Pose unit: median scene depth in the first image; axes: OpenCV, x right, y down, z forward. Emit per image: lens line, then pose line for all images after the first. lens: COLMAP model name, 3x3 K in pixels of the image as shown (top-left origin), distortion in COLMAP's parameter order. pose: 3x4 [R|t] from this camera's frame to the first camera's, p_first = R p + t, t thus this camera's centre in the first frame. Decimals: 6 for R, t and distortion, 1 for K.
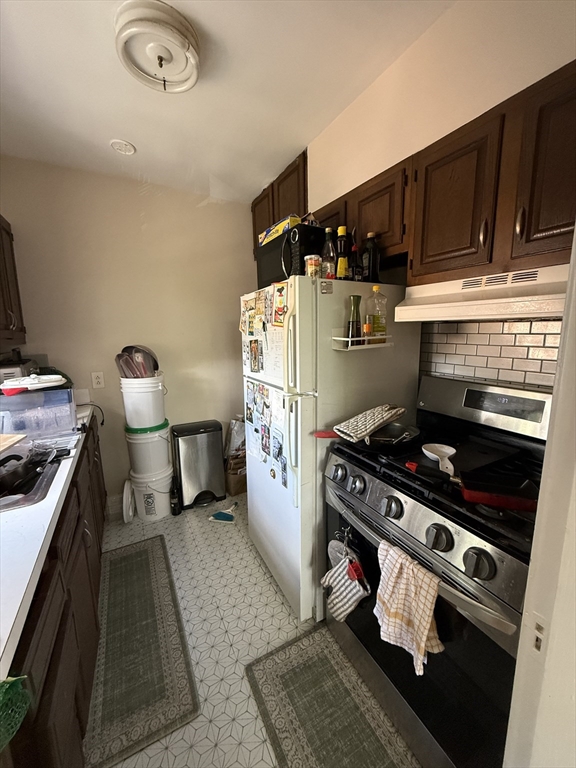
lens RADIAL K [[306.0, 0, 289.0], [0, 306.0, 382.3], [0, 0, 1]] dist [-0.000435, 0.000288]
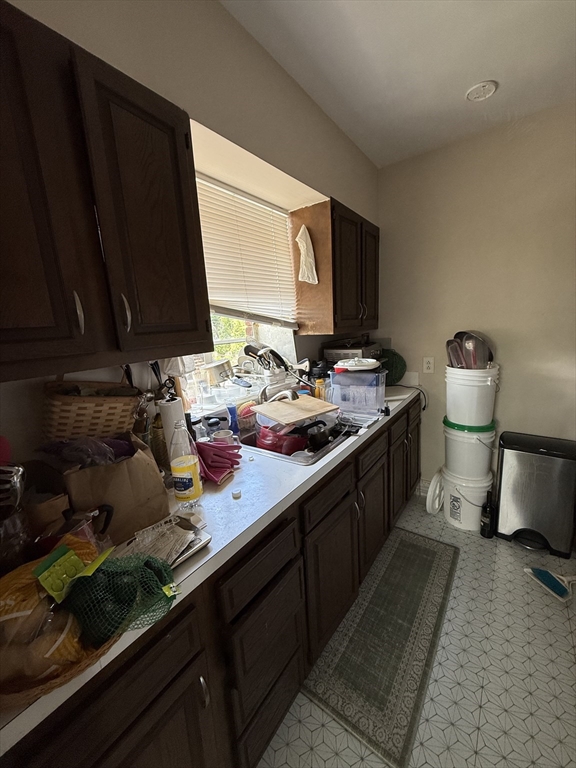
lens RADIAL K [[306.0, 0, 289.0], [0, 306.0, 382.3], [0, 0, 1]] dist [-0.000435, 0.000288]
pose [[0.428212, 0.162768, -0.888899, 0.081186], [-0.100270, 0.986129, 0.132269, -0.040111], [0.898098, 0.032490, 0.438593, 0.160671]]
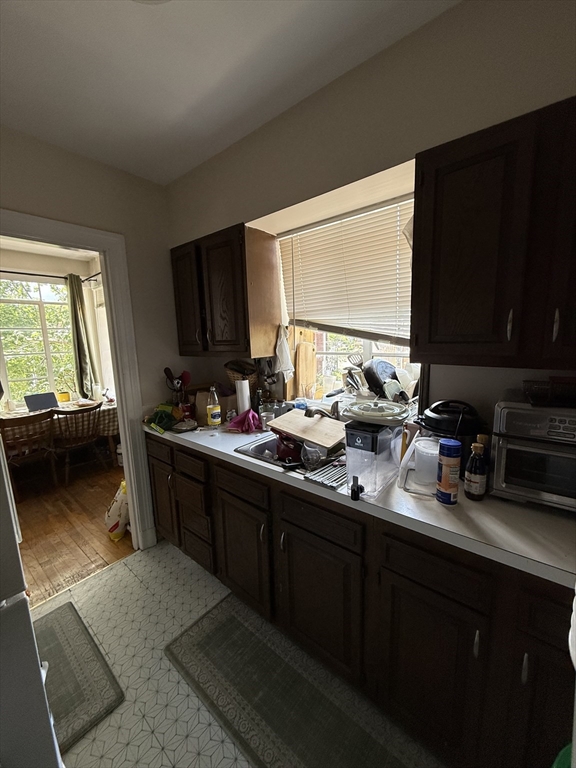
lens RADIAL K [[306.0, 0, 289.0], [0, 306.0, 382.3], [0, 0, 1]] dist [-0.000435, 0.000288]
pose [[-0.927053, 0.098656, -0.361719, -0.225727], [-0.020340, 0.950106, 0.311263, -0.208253], [0.374379, 0.295914, -0.878792, 1.055740]]
